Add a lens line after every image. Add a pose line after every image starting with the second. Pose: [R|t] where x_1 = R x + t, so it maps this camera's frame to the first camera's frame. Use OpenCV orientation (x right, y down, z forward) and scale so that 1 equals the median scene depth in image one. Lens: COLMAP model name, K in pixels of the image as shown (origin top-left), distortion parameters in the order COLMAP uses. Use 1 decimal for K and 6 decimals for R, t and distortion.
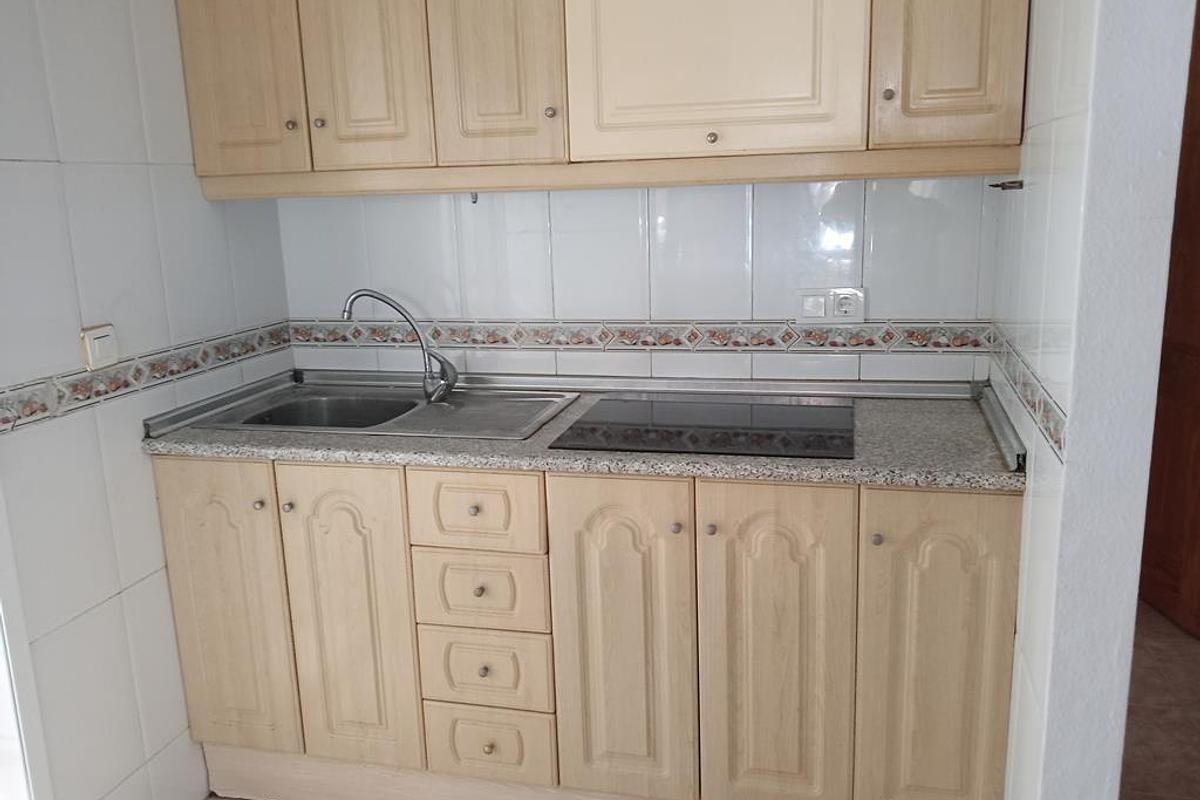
lens RADIAL K [[1011.6, 0, 579.4], [0, 1011.6, 404.0], [0, 0, 1]] dist [0.147541, -0.361424]
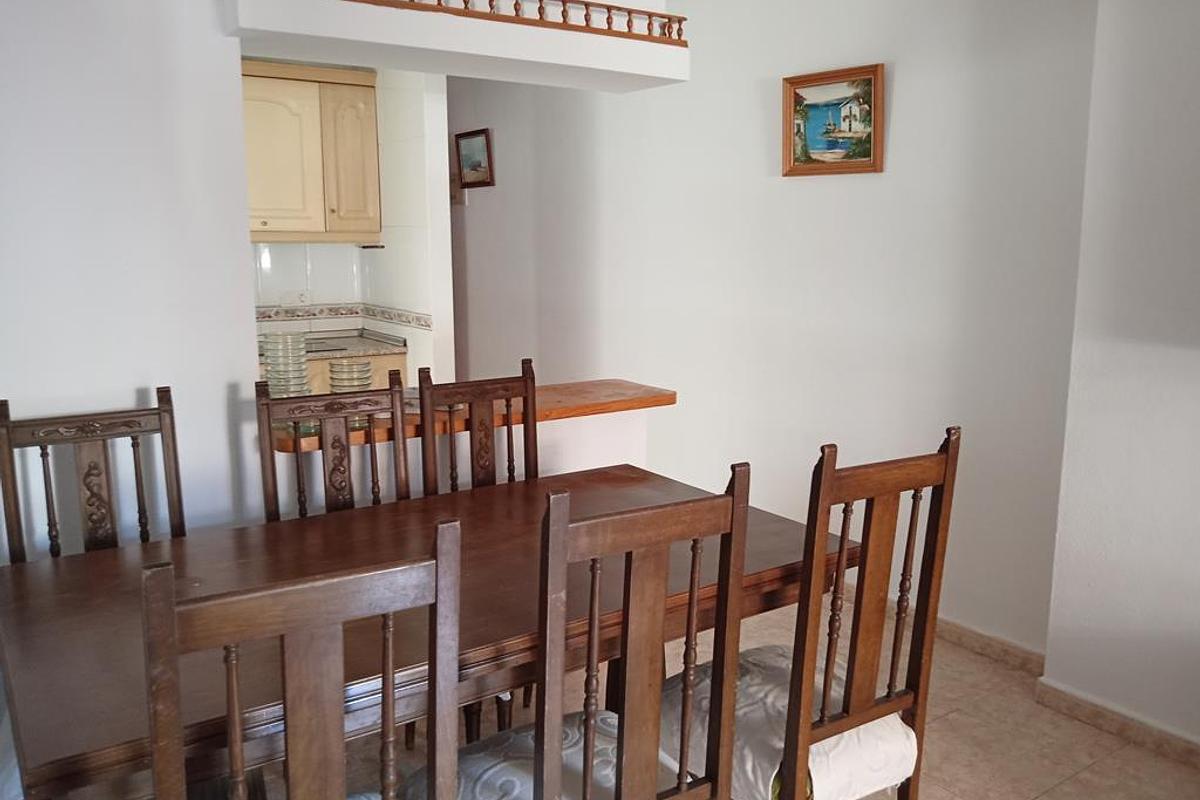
lens RADIAL K [[983.1, 0, 603.1], [0, 983.1, 341.5], [0, 0, 1]] dist [-0.007262, -0.013204]
pose [[0.648973, -0.045166, 0.759470, -1.034916], [0.136947, 0.988866, -0.058214, 0.231794], [-0.748385, 0.141786, 0.647933, -0.949795]]
